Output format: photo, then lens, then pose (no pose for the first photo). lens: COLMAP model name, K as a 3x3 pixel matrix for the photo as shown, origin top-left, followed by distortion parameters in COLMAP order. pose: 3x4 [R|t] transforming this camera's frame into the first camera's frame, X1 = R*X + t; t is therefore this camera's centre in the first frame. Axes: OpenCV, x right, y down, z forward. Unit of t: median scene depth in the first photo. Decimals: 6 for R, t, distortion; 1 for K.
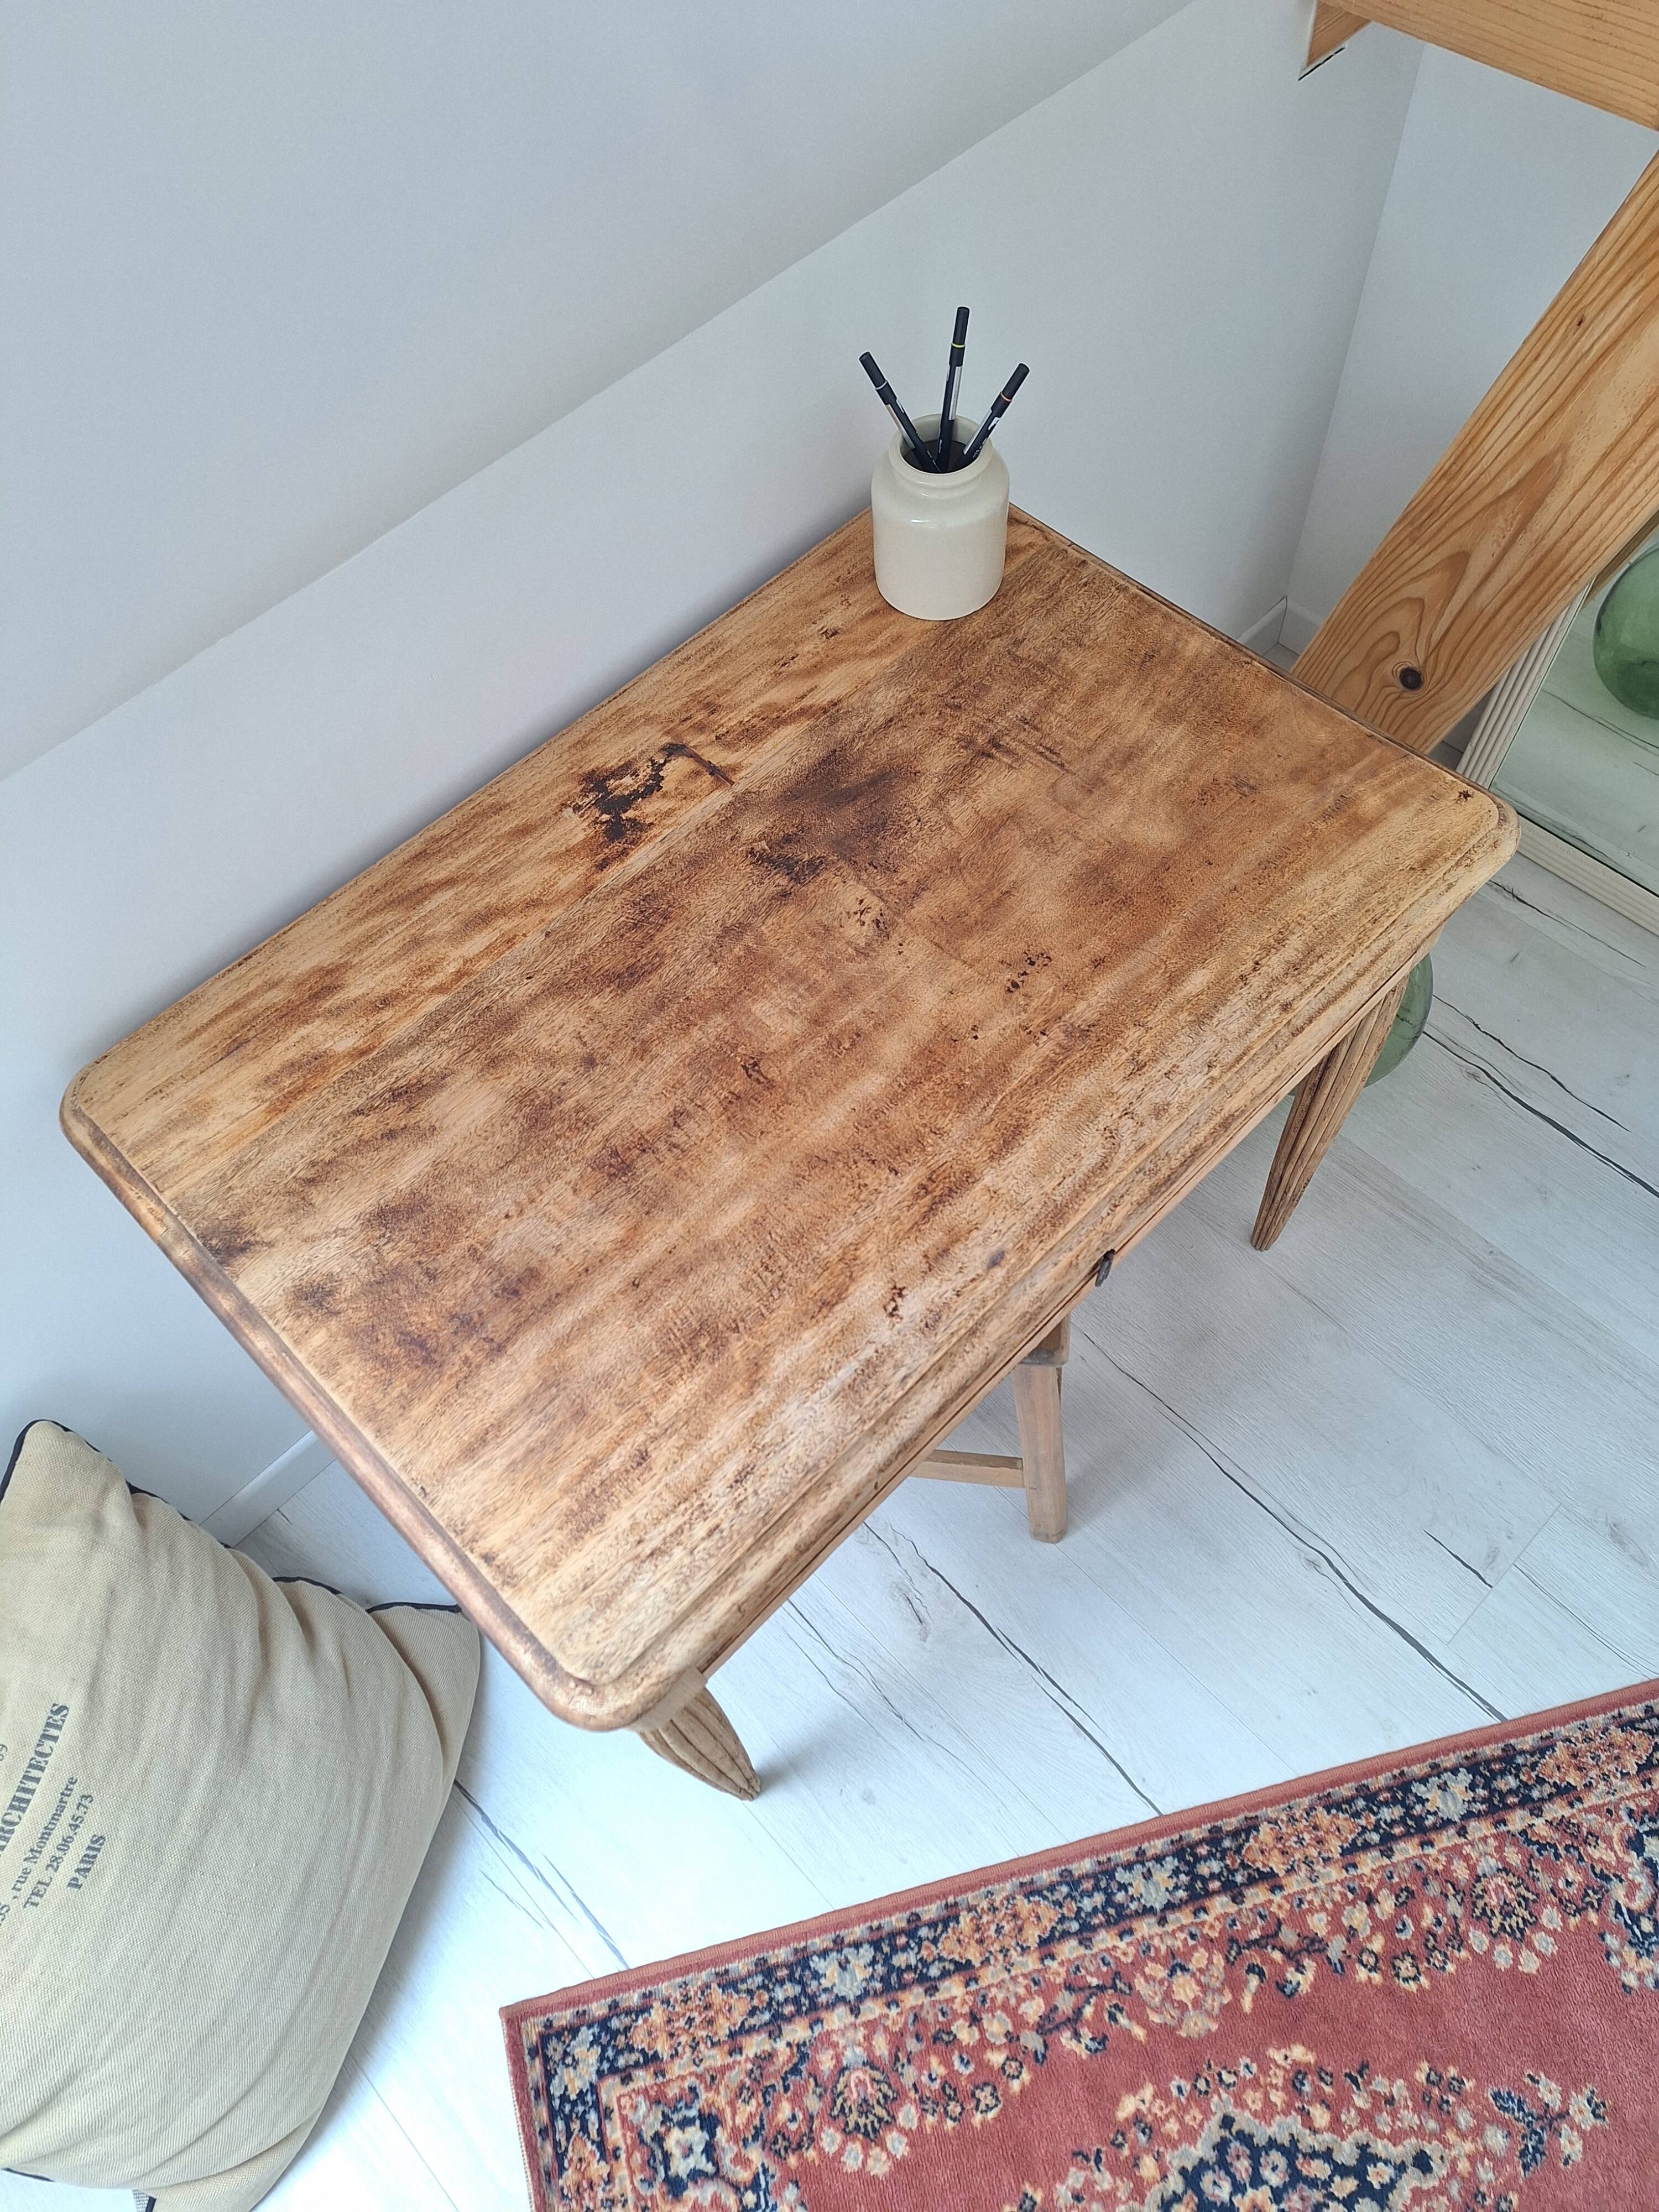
lens RADIAL K [[1551.3, 0, 834.1], [0, 1551.3, 1113.4], [0, 0, 1]] dist [0.054353, -0.049956]
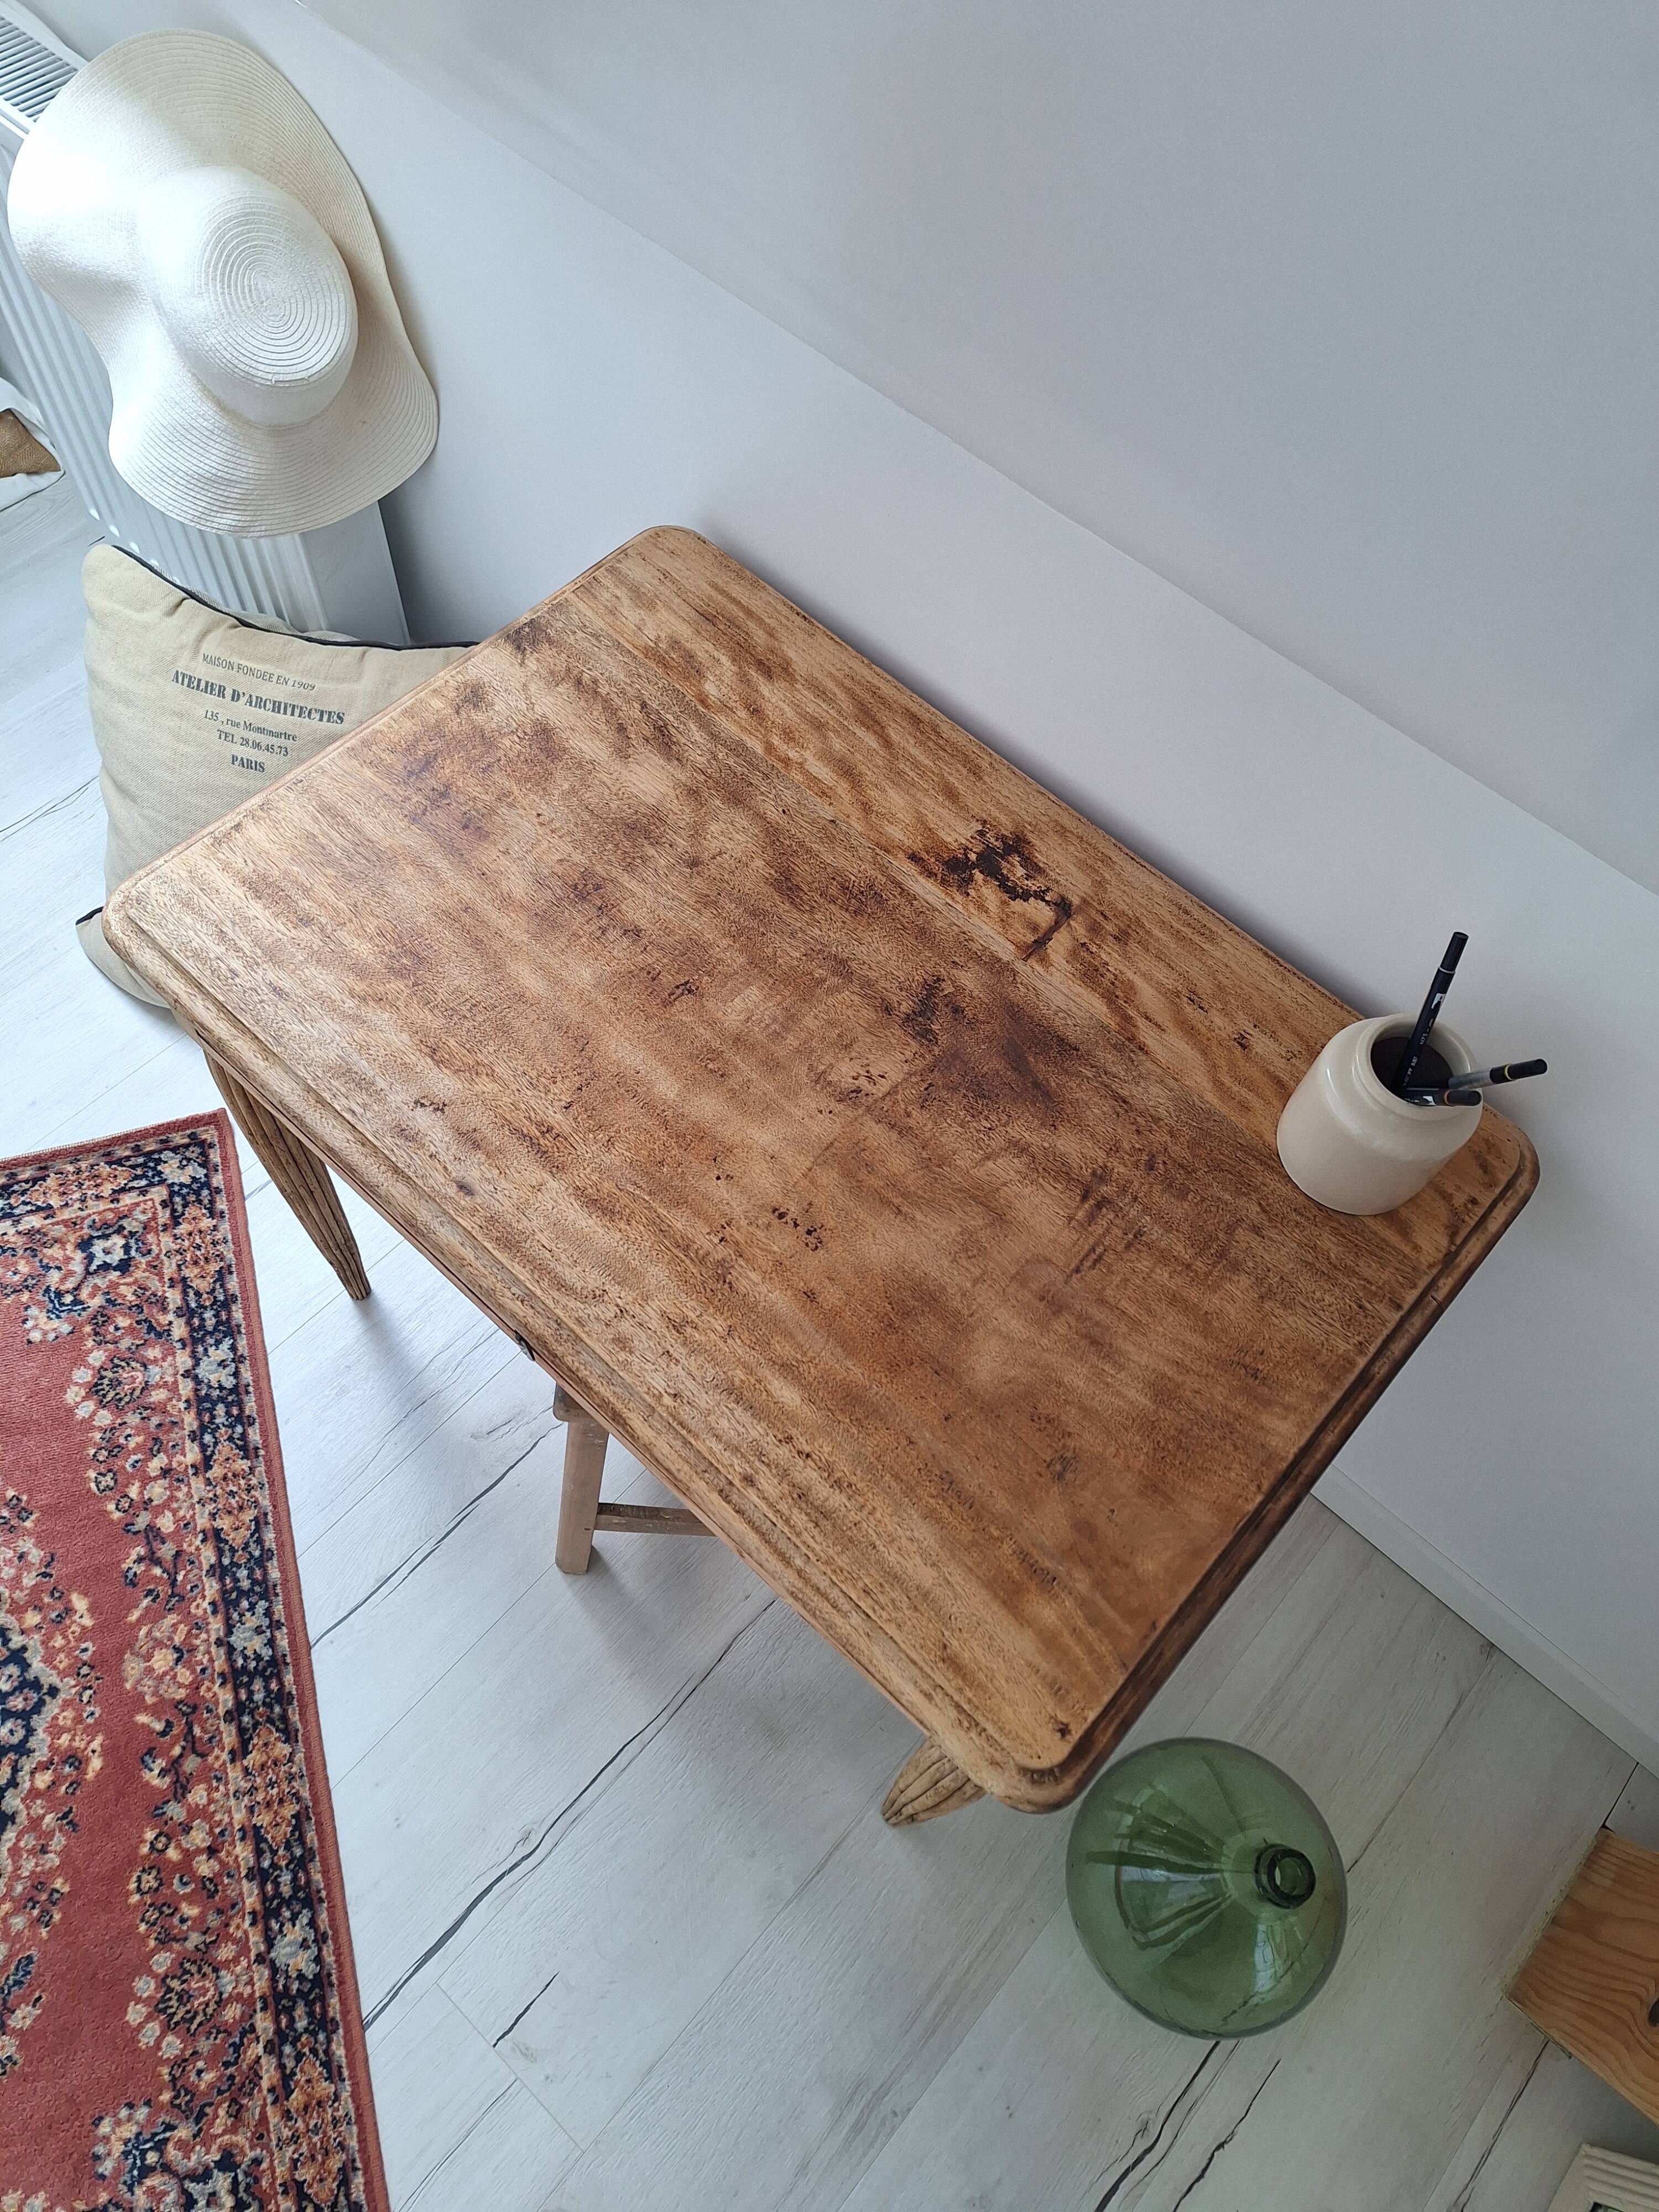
lens RADIAL K [[1536.1, 0, 837.8], [0, 1536.1, 1080.5], [0, 0, 1]] dist [0.044783, -0.041021]
pose [[0.056929, 0.904071, -0.423573, 0.395893], [-0.903300, 0.227338, 0.363822, -0.426373], [0.425215, 0.361902, 0.829590, 0.160518]]
